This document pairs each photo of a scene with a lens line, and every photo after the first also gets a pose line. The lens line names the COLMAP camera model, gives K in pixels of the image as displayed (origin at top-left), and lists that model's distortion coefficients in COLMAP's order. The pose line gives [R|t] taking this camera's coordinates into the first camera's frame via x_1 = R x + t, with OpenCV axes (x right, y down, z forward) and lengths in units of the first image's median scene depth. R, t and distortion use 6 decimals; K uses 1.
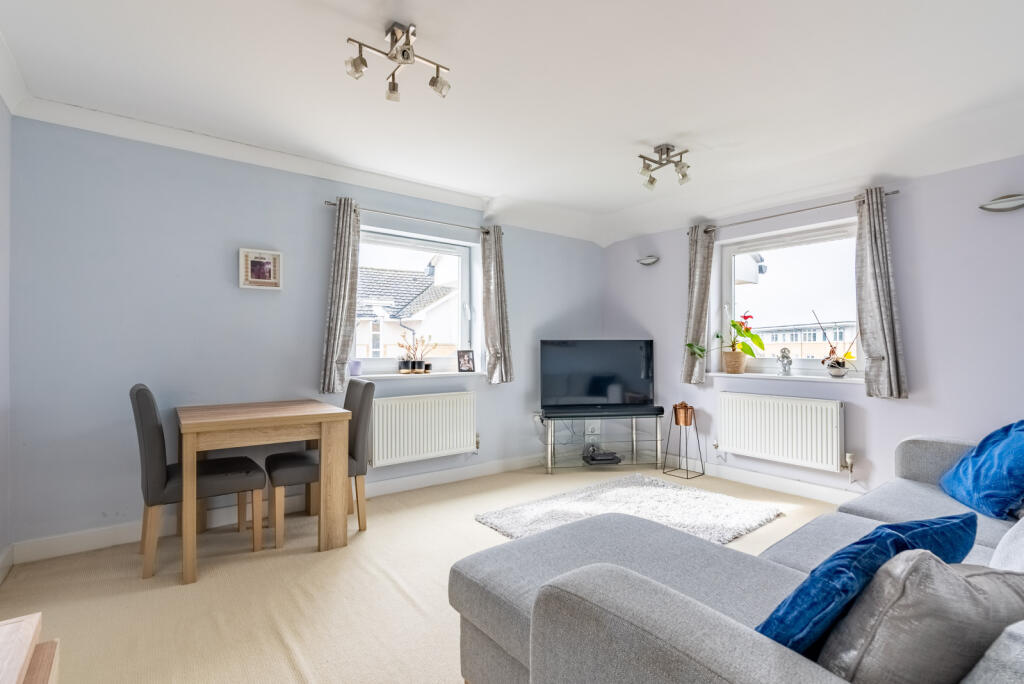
lens RADIAL K [[476.7, 0, 499.7], [0, 476.7, 346.1], [0, 0, 1]] dist [-0.015868, 0.005415]
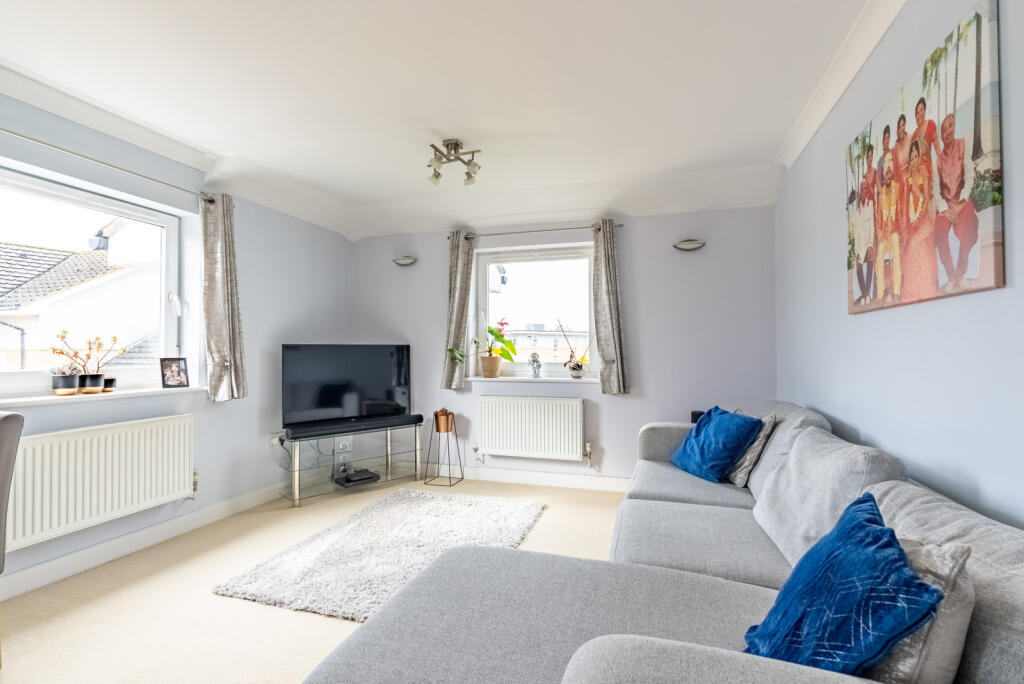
lens RADIAL K [[476.7, 0, 499.7], [0, 476.7, 346.1], [0, 0, 1]] dist [-0.015868, 0.005415]
pose [[0.808940, 0.004100, 0.587877, -0.100504], [0.001875, 0.999953, -0.009553, -0.001307], [-0.587888, 0.008830, 0.808894, 0.133499]]
